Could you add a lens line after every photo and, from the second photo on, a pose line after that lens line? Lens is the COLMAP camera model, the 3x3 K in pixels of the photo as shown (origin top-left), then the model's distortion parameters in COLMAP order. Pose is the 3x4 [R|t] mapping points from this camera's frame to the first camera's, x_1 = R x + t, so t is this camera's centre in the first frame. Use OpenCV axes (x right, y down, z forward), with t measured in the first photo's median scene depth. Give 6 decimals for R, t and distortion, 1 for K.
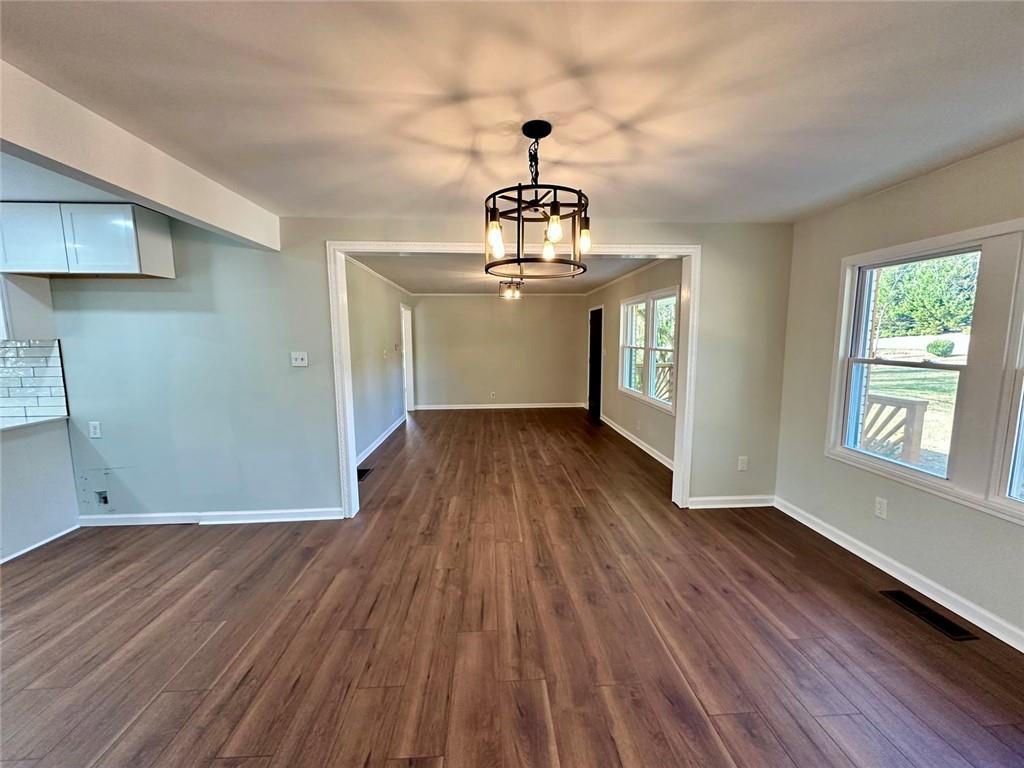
lens RADIAL K [[406.3, 0, 511.6], [0, 406.3, 388.0], [0, 0, 1]] dist [0.002238, -0.000092]
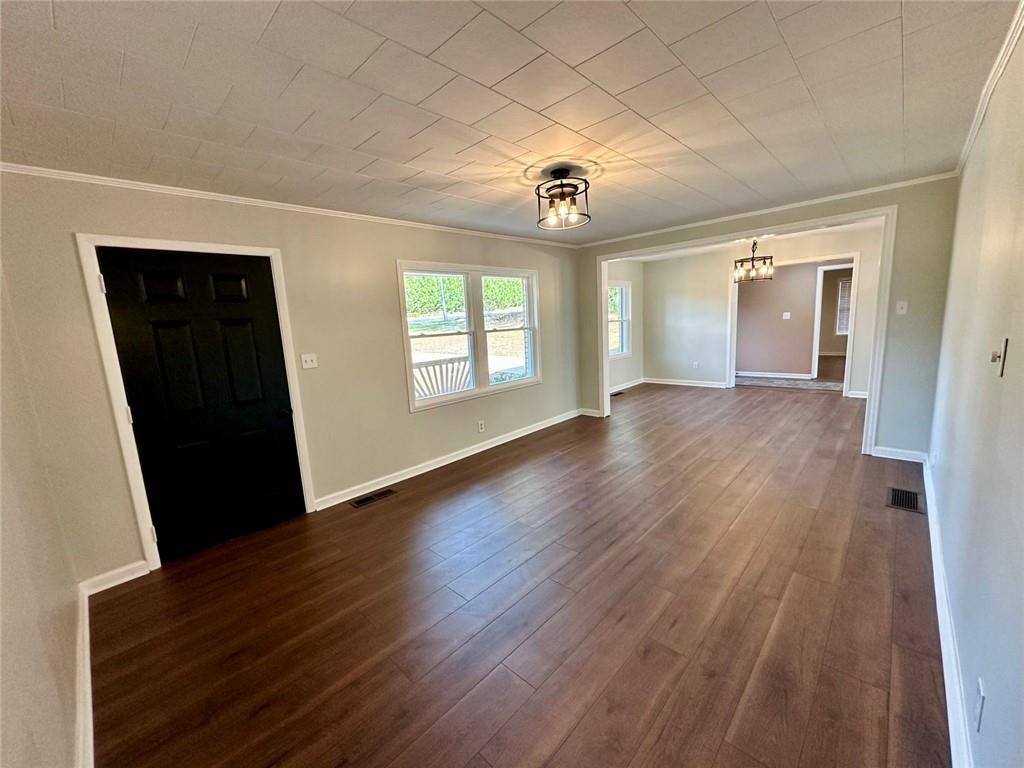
lens RADIAL K [[406.3, 0, 516.6], [0, 406.3, 385.1], [0, 0, 1]] dist [0.002238, -0.000092]
pose [[-0.686835, -0.078145, 0.722600, -0.440159], [0.141374, 0.960850, 0.238286, -0.232882], [-0.712932, 0.265820, -0.648898, 1.996055]]
